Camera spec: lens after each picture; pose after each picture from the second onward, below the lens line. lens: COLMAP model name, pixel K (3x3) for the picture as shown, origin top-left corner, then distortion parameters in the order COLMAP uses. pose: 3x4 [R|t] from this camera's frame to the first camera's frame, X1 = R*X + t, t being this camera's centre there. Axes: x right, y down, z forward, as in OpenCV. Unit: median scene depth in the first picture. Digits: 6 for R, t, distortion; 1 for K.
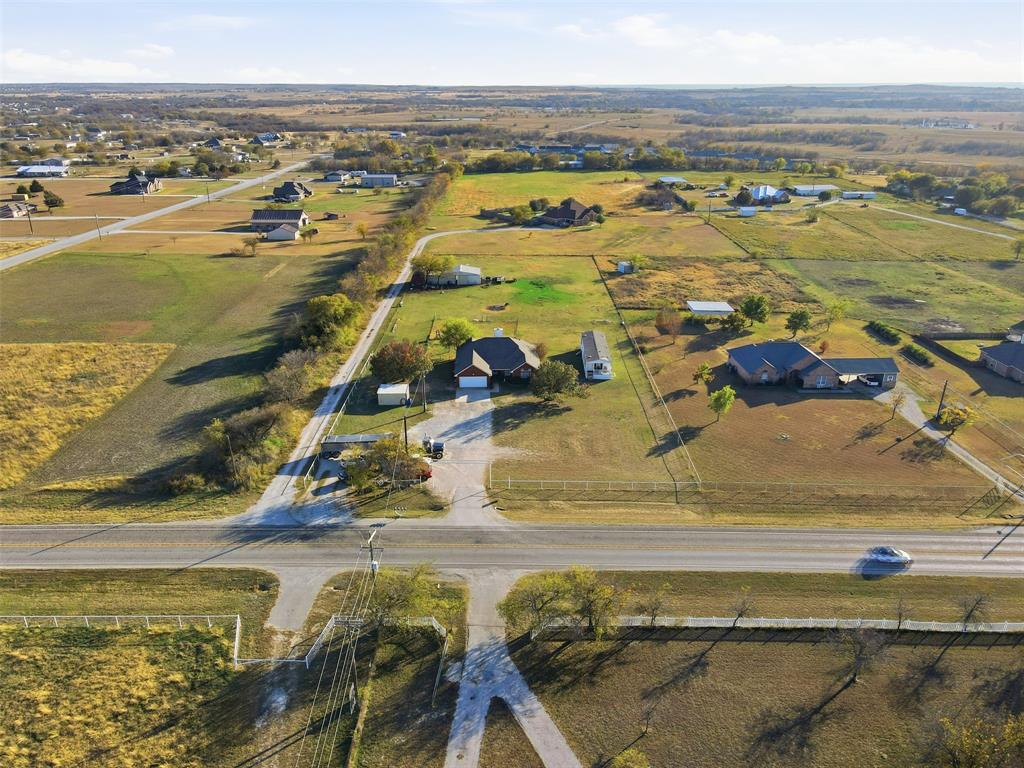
lens RADIAL K [[747.0, 0, 515.7], [0, 747.0, 383.4], [0, 0, 1]] dist [0.014743, 0.007914]
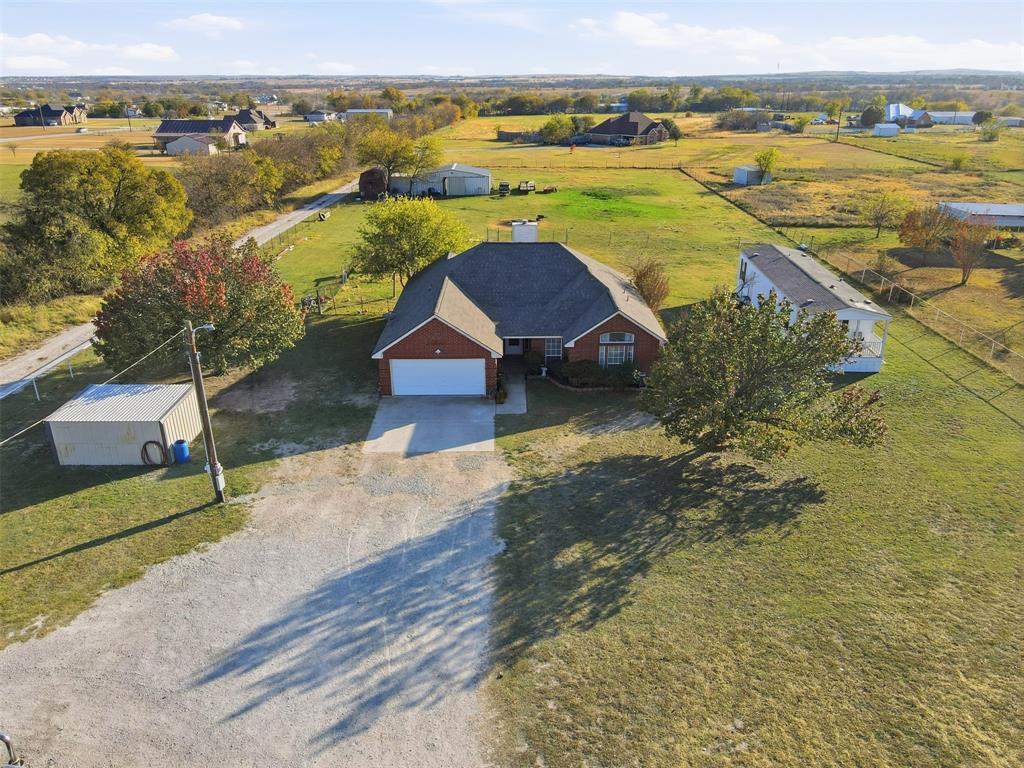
lens RADIAL K [[747.0, 0, 515.7], [0, 747.0, 383.4], [0, 0, 1]] dist [0.014743, 0.007914]
pose [[0.999537, 0.006540, -0.029720, -0.018105], [-0.006305, 0.999948, 0.008002, -0.002226], [0.029771, -0.007811, 0.999526, 0.710098]]
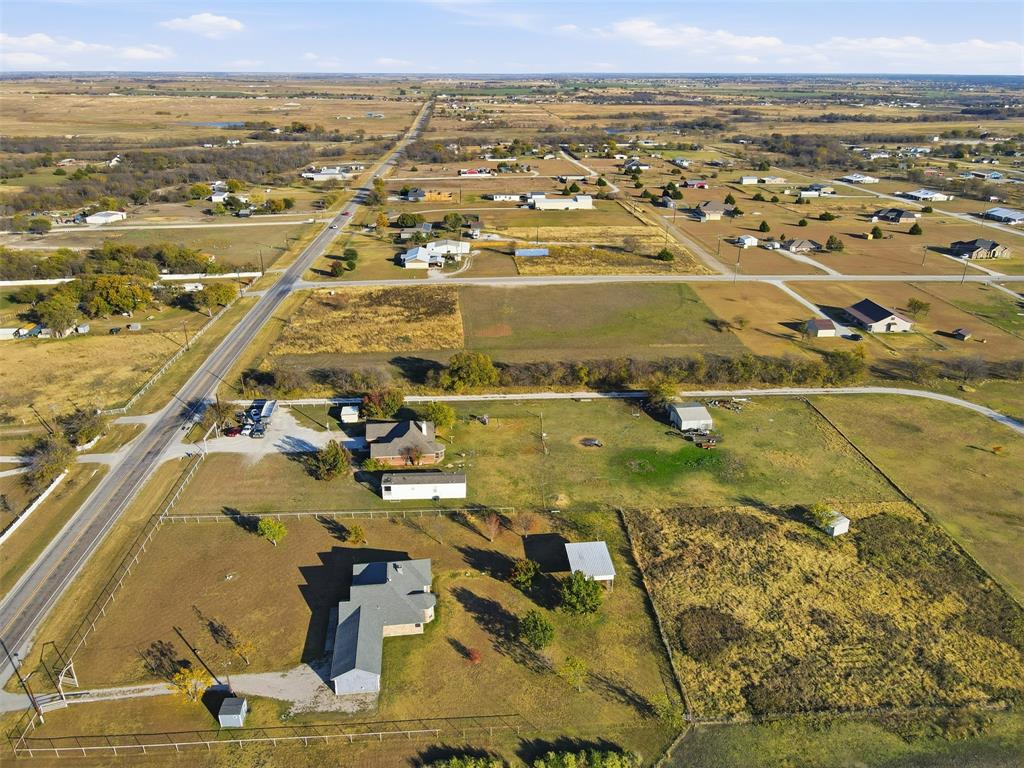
lens RADIAL K [[747.0, 0, 515.7], [0, 747.0, 383.4], [0, 0, 1]] dist [0.014743, 0.007914]
pose [[0.074977, 0.387981, -0.918613, 1.153134], [-0.376230, 0.864129, 0.334262, -0.631278], [0.923488, 0.320548, 0.210760, 0.934176]]
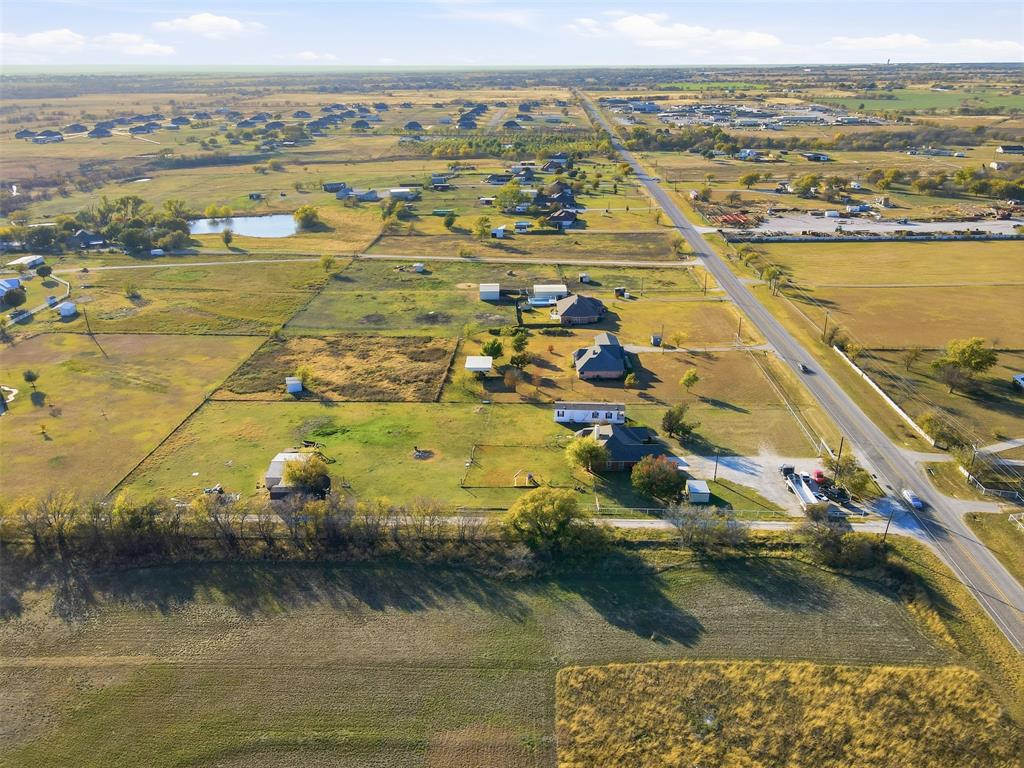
lens RADIAL K [[747.0, 0, 515.7], [0, 747.0, 383.4], [0, 0, 1]] dist [0.014743, 0.007914]
pose [[0.040818, -0.395155, 0.917707, -1.149263], [0.375533, 0.857199, 0.352398, -0.632400], [-0.925910, 0.330246, 0.183383, 0.955200]]
